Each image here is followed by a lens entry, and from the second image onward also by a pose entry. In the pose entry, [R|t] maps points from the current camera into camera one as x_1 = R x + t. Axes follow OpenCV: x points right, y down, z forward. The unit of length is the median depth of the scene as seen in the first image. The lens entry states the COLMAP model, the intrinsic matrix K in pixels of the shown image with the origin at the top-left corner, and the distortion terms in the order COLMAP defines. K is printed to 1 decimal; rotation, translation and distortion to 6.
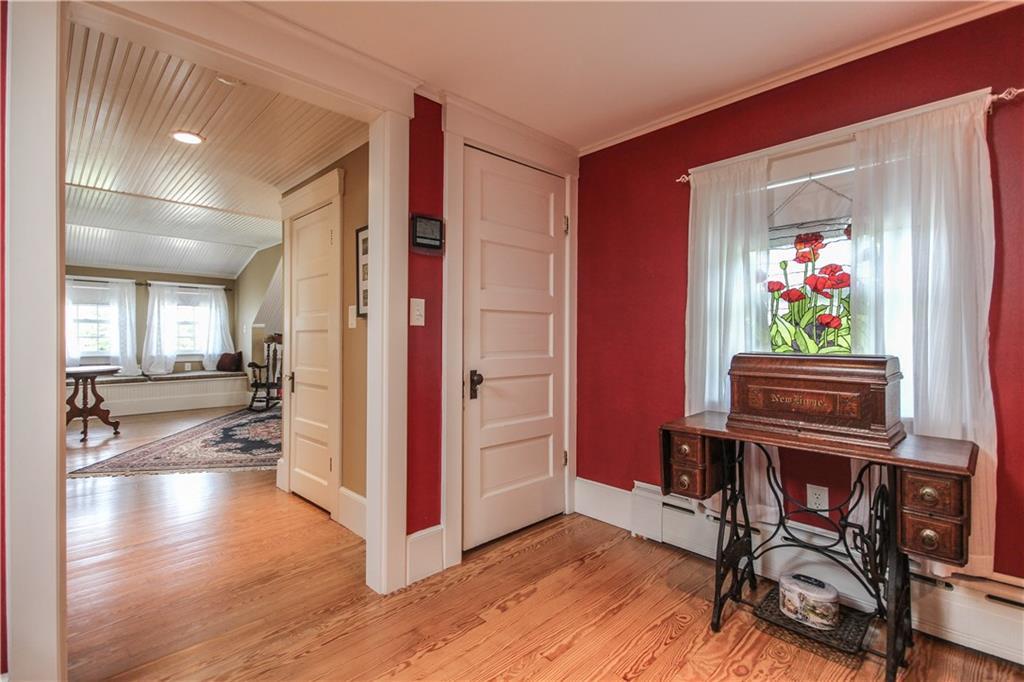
lens RADIAL K [[472.1, 0, 512.0], [0, 472.1, 341.0], [0, 0, 1]] dist [0.013969, -0.000048]
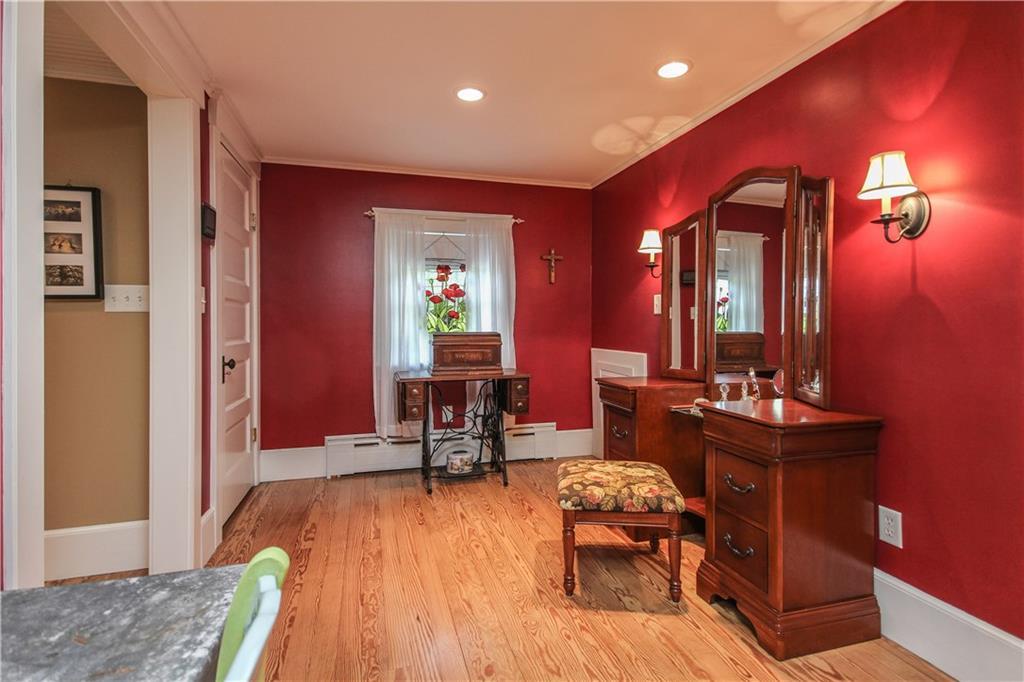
lens RADIAL K [[472.1, 0, 512.0], [0, 472.1, 341.0], [0, 0, 1]] dist [0.013969, -0.000048]
pose [[0.480784, -0.036335, 0.876086, -0.810994], [0.015129, 0.999336, 0.033144, 0.002763], [-0.876709, -0.002681, 0.481014, -0.074691]]
